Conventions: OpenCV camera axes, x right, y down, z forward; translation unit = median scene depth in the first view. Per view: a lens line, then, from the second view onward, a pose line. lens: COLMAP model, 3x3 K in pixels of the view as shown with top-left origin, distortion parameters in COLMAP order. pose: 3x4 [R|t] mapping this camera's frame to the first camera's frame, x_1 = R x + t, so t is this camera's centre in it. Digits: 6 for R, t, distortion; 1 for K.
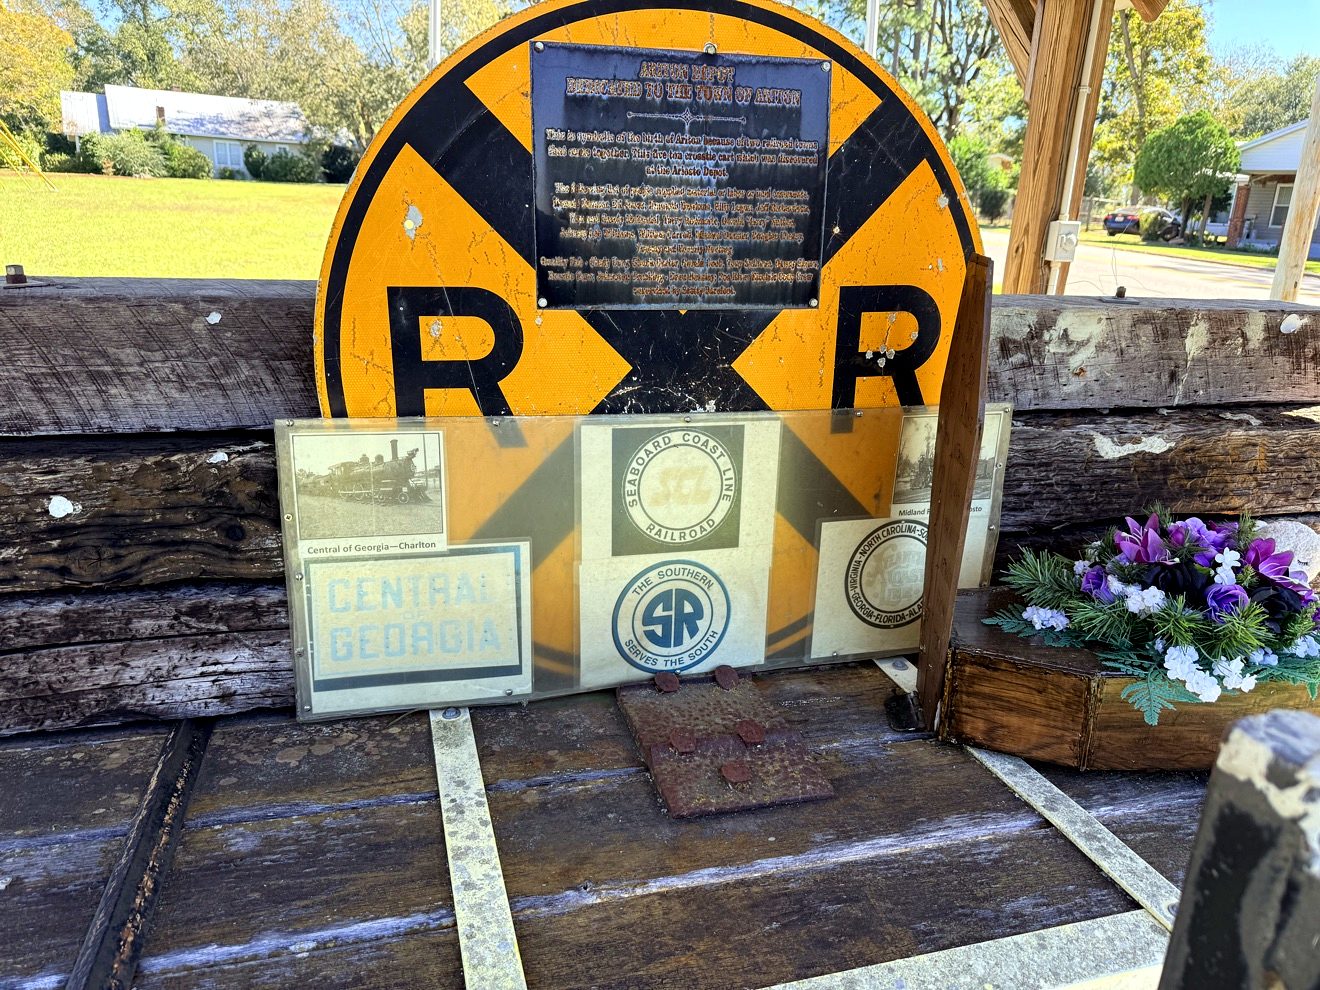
lens RADIAL K [[932.5, 0, 657.3], [0, 932.5, 495.1], [0, 0, 1]] dist [0.046790, -0.060593]
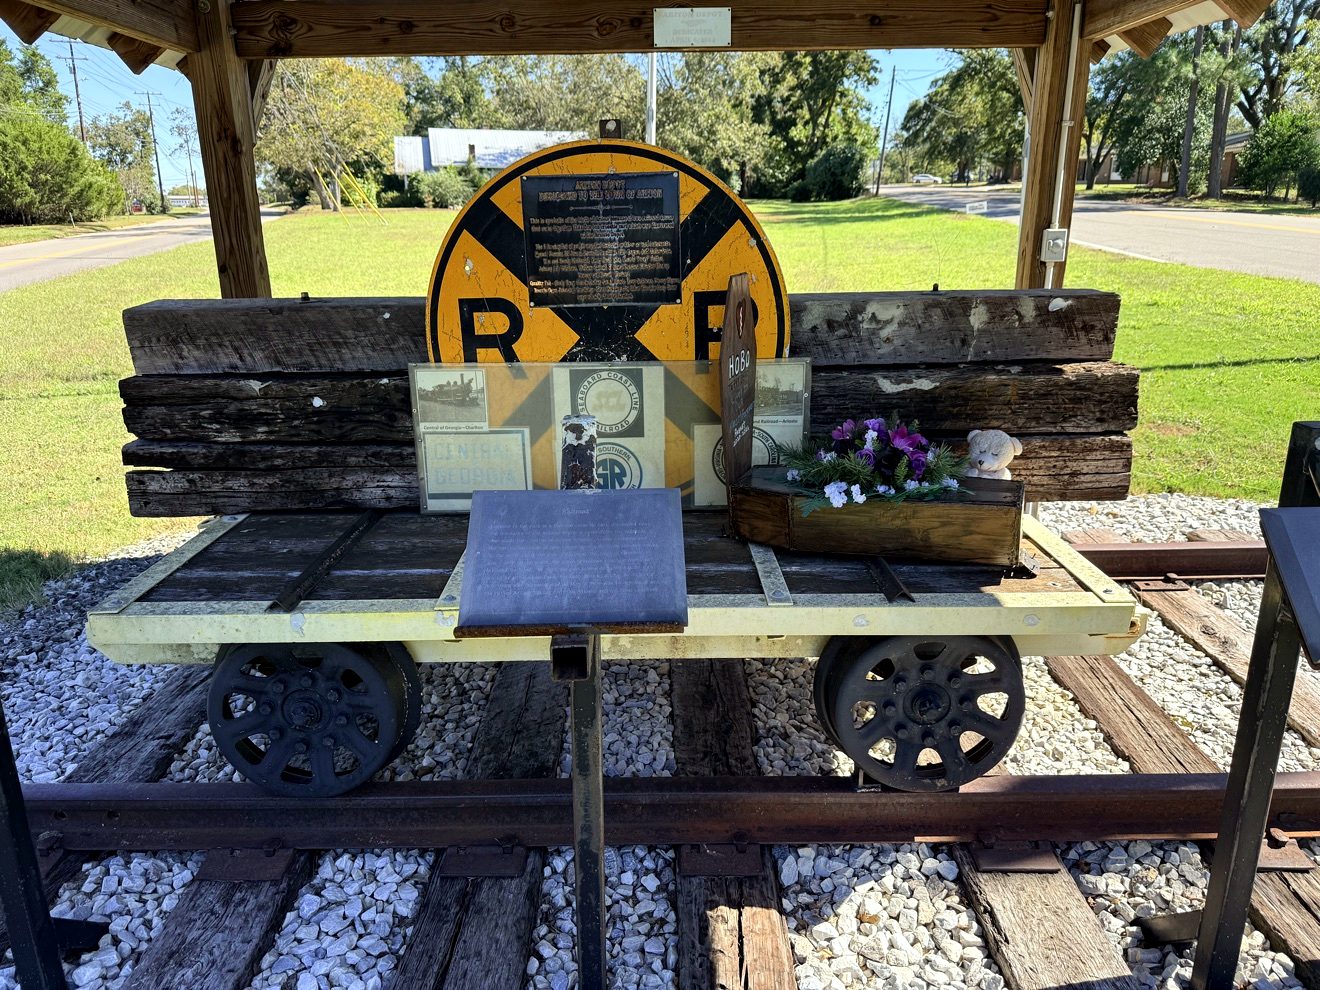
lens RADIAL K [[932.5, 0, 657.6], [0, 932.5, 503.5], [0, 0, 1]] dist [0.046790, -0.060593]
pose [[0.958825, 0.032848, -0.282092, 0.679105], [-0.032169, 0.999458, 0.007039, 0.186477], [0.282170, 0.002325, 0.959361, -0.795023]]
